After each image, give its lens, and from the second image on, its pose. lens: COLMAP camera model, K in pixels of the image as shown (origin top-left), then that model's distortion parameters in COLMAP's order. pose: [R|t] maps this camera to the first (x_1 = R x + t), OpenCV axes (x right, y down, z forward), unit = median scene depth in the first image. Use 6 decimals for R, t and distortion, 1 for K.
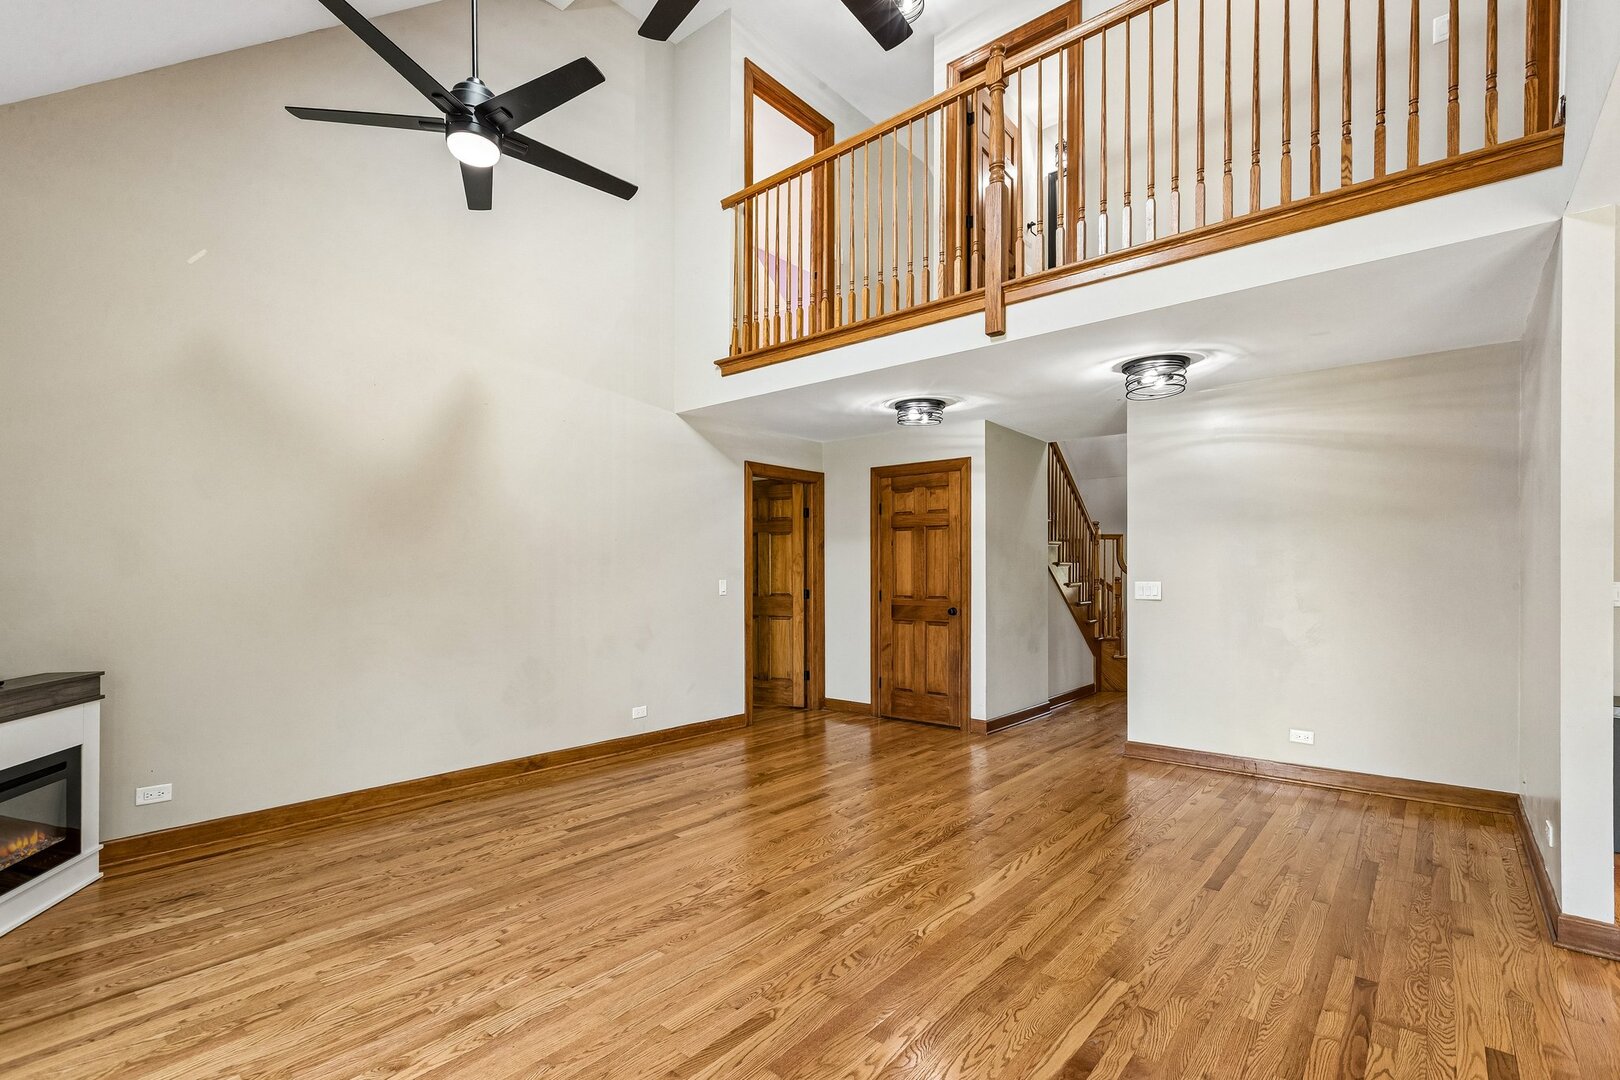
lens RADIAL K [[737.8, 0, 812.9], [0, 737.8, 580.3], [0, 0, 1]] dist [0.004441, 0.000583]
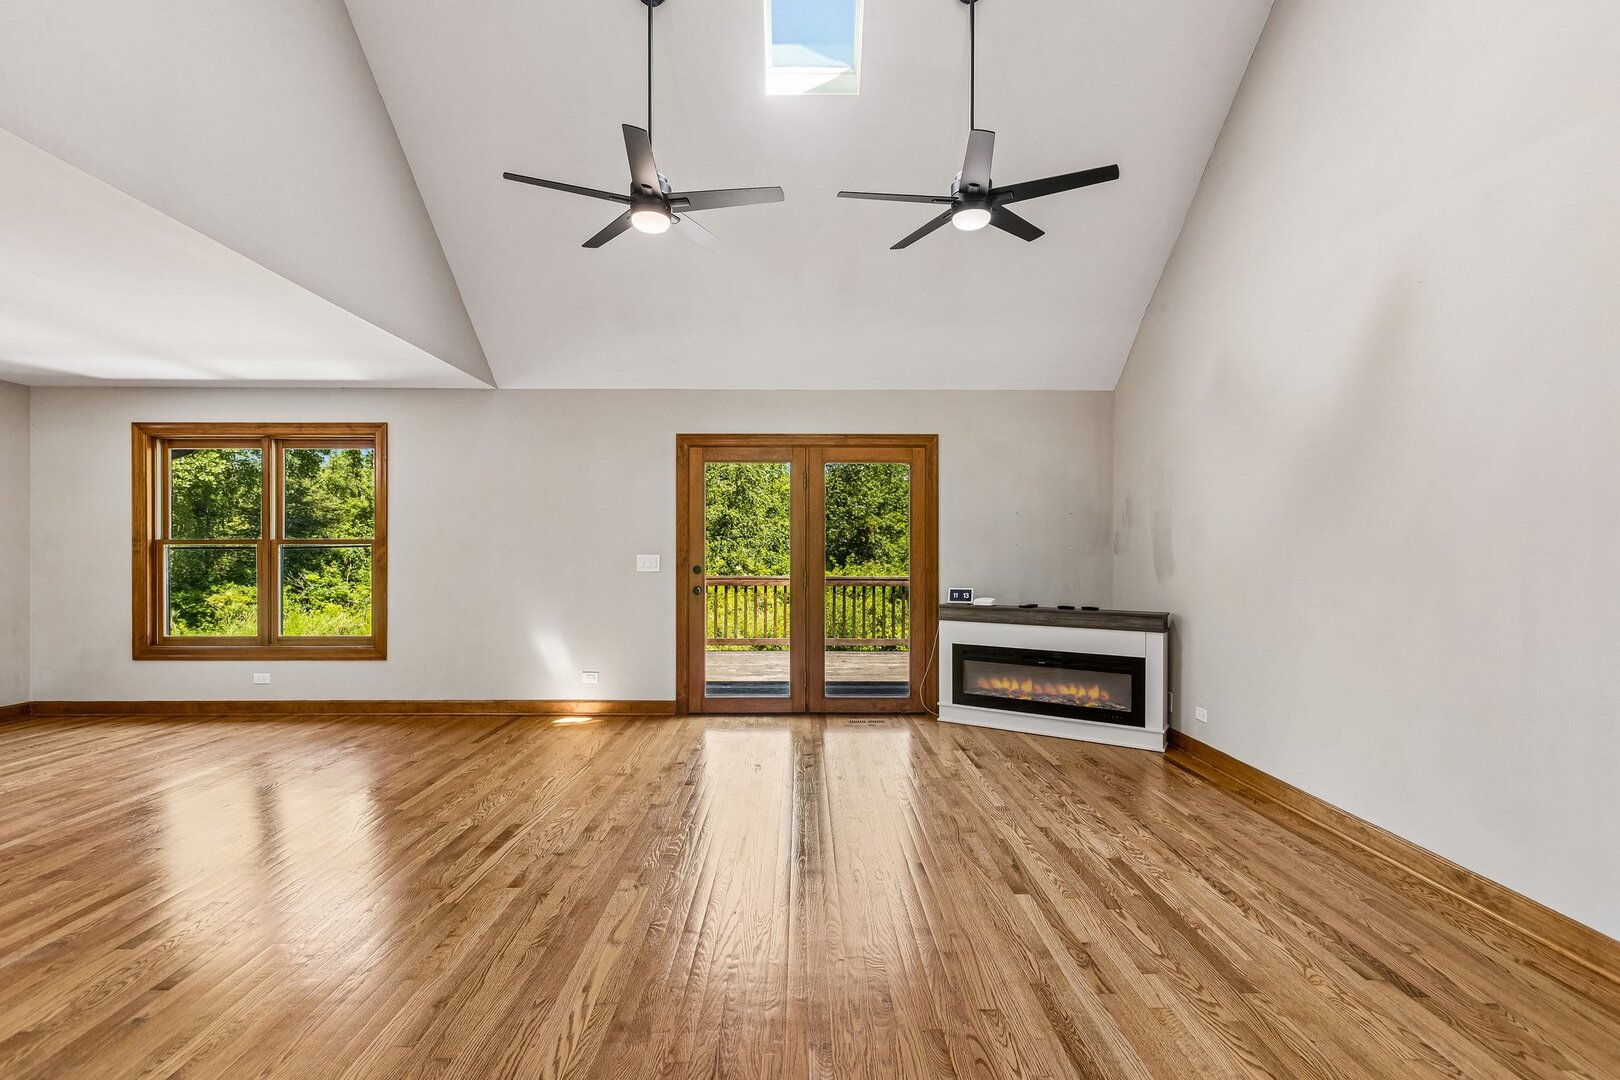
lens RADIAL K [[737.8, 0, 815.4], [0, 737.8, 544.6], [0, 0, 1]] dist [0.004441, 0.000583]
pose [[-0.752980, -0.003209, -0.658035, 0.513336], [-0.003336, 0.999994, -0.001060, -0.012970], [0.658035, 0.001397, -0.752986, 1.540856]]
